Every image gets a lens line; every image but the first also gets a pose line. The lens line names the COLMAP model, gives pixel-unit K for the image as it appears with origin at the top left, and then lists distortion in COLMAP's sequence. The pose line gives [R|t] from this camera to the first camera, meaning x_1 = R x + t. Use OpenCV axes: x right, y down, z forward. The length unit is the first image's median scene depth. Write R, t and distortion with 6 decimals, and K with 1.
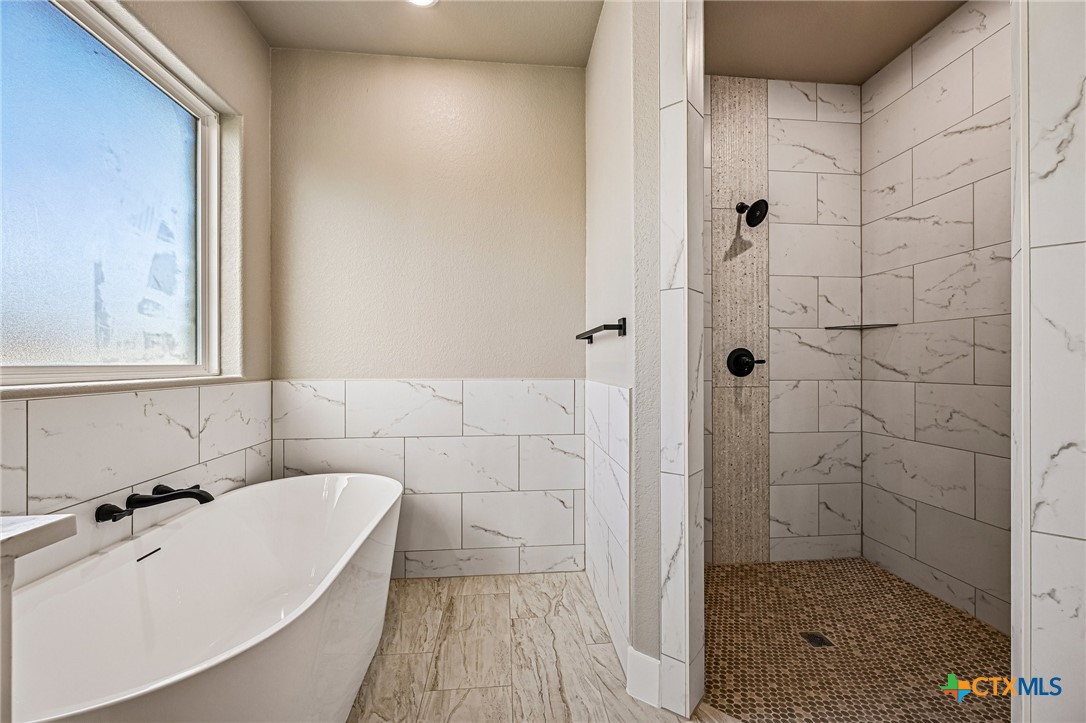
lens RADIAL K [[424.8, 0, 541.8], [0, 424.8, 361.5], [0, 0, 1]] dist [-0.000802, 0.000222]
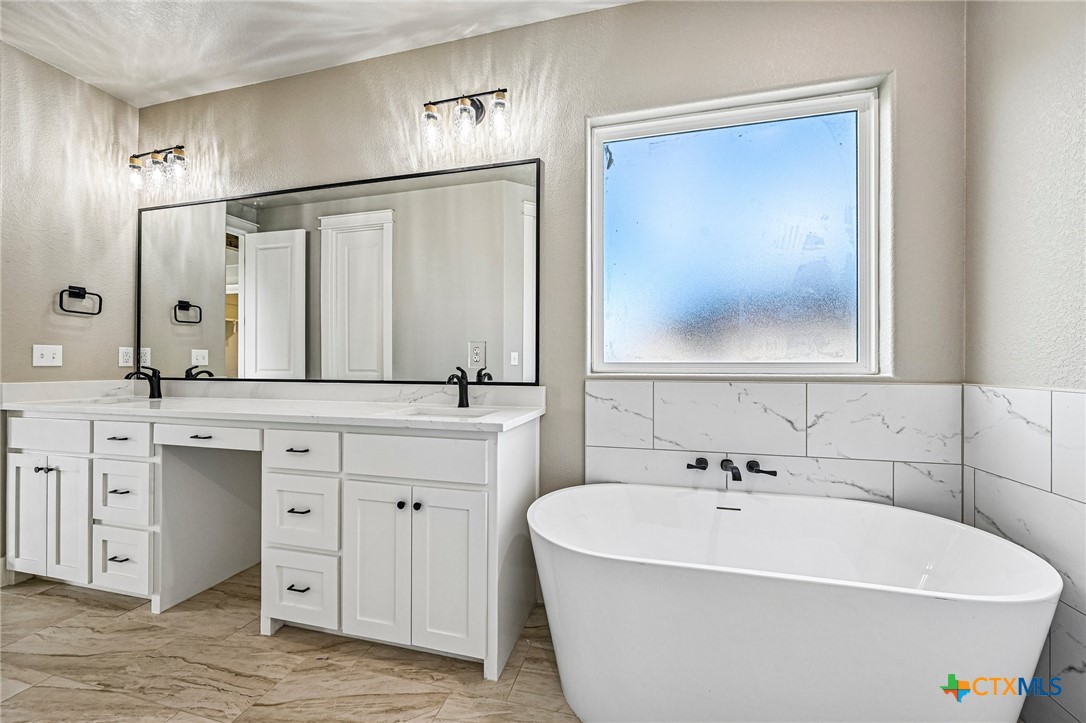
lens RADIAL K [[424.8, 0, 543.9], [0, 424.8, 357.5], [0, 0, 1]] dist [-0.000802, 0.000222]
pose [[-0.332467, -0.006857, -0.943090, 0.359003], [0.003892, 0.999955, -0.008642, 0.002175], [0.943107, -0.006544, -0.332425, 0.666189]]
